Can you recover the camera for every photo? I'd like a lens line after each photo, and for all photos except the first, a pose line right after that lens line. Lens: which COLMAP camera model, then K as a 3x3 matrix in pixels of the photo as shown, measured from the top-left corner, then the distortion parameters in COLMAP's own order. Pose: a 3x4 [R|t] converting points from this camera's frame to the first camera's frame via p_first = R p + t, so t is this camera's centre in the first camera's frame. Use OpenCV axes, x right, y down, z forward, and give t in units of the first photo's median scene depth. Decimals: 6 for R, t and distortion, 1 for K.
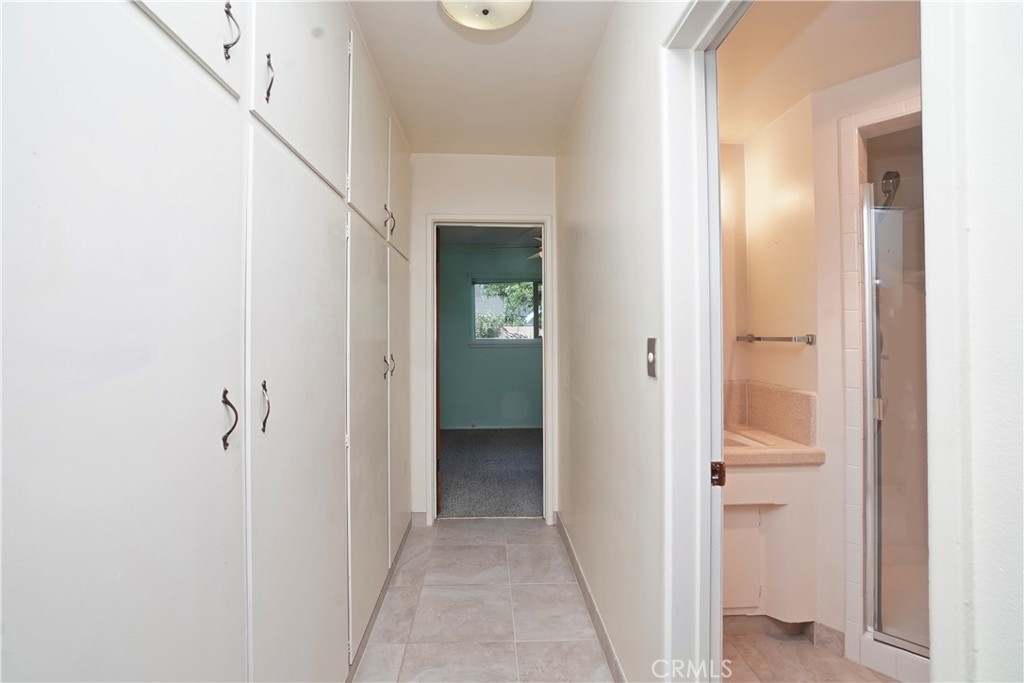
lens RADIAL K [[465.5, 0, 517.1], [0, 465.5, 342.6], [0, 0, 1]] dist [-0.032912, 0.003928]
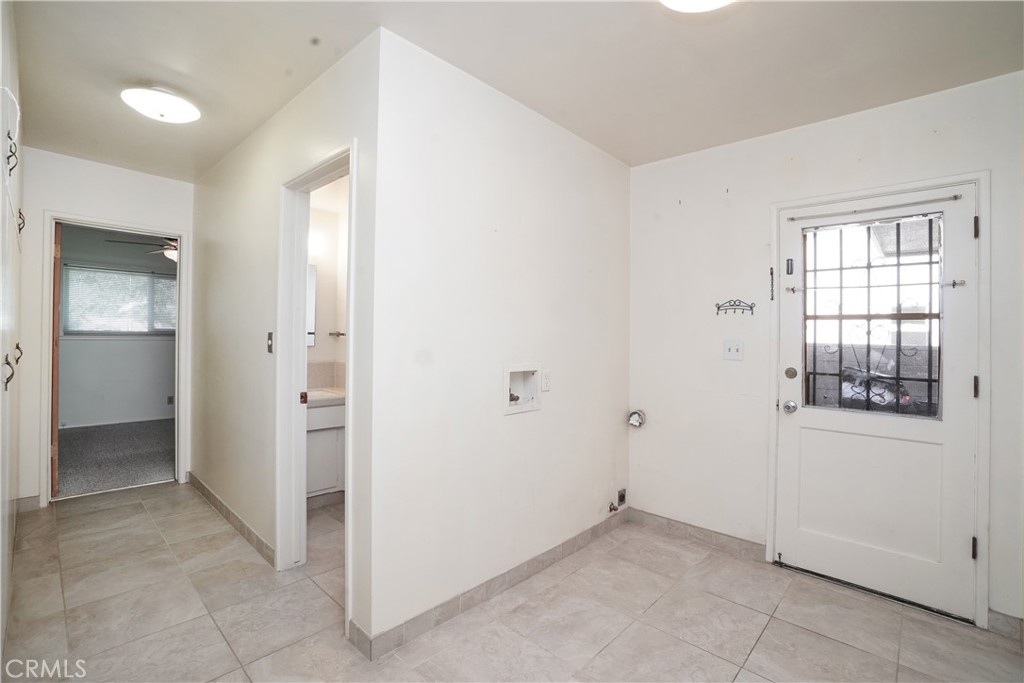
lens RADIAL K [[465.5, 0, 533.4], [0, 465.5, 342.6], [0, 0, 1]] dist [-0.032912, 0.003928]
pose [[0.708007, 0.009587, 0.706141, -0.163024], [-0.016560, 0.999858, 0.003029, 0.004732], [-0.706011, -0.013839, 0.708065, -0.639017]]
